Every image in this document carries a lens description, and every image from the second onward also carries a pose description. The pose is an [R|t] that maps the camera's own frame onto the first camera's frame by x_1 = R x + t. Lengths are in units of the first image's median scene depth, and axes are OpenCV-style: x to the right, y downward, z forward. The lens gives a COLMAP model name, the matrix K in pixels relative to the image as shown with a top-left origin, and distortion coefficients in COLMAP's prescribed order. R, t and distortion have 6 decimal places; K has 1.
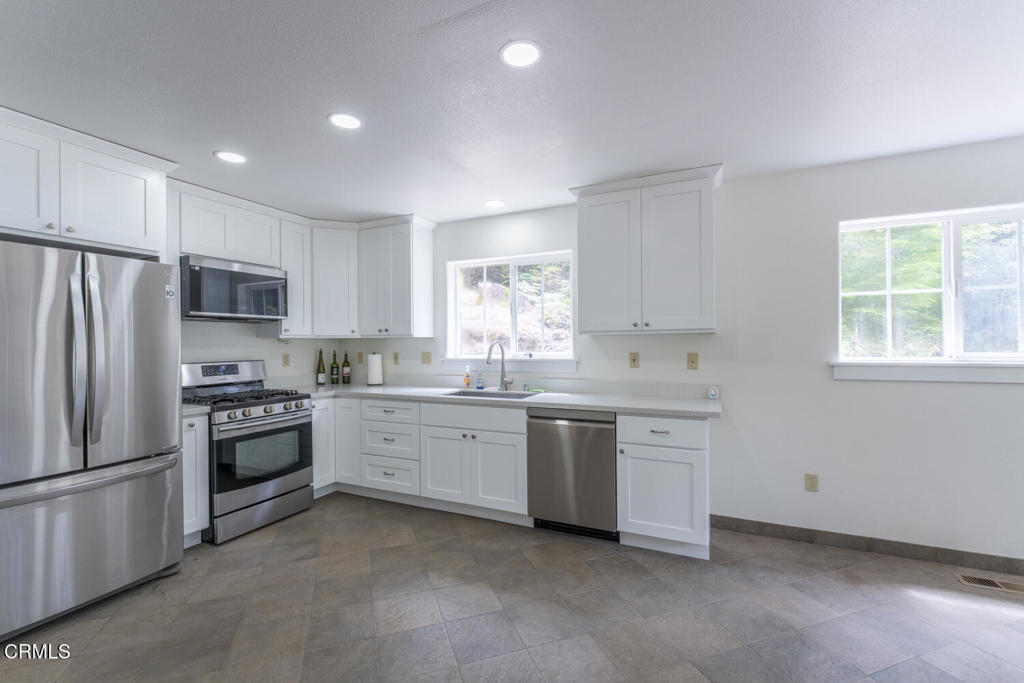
lens RADIAL K [[456.8, 0, 508.2], [0, 456.8, 340.9], [0, 0, 1]] dist [-0.003919, -0.000041]
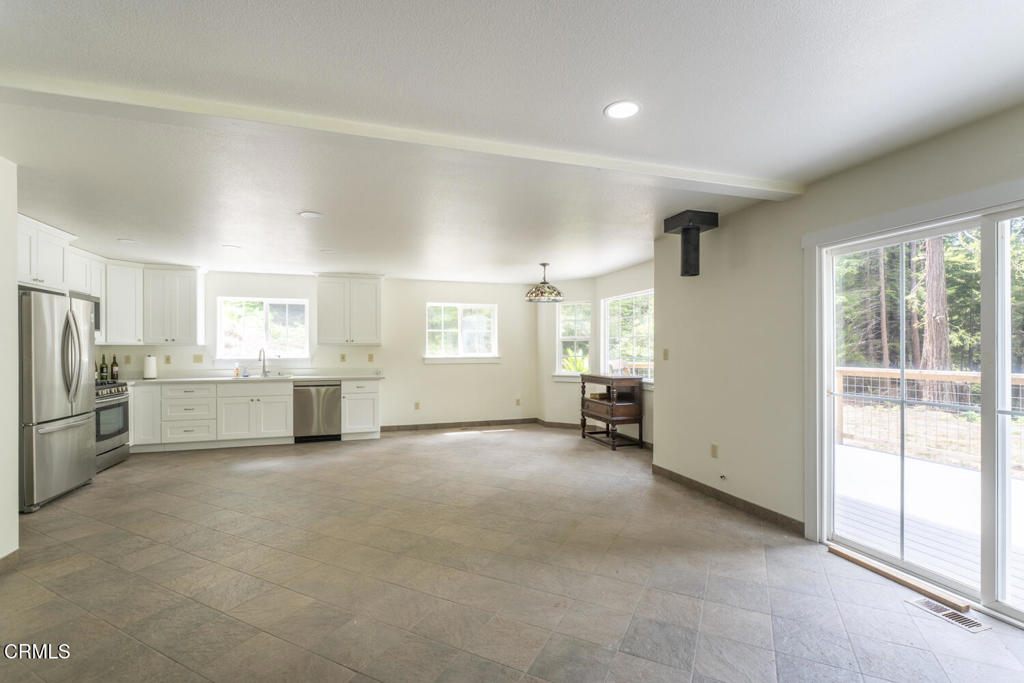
lens RADIAL K [[456.8, 0, 510.1], [0, 456.8, 347.4], [0, 0, 1]] dist [-0.003919, -0.000041]
pose [[0.726655, 0.008673, 0.686948, -0.566169], [-0.006109, 0.999962, -0.006163, 0.003303], [-0.686975, 0.000282, 0.726681, -0.967583]]
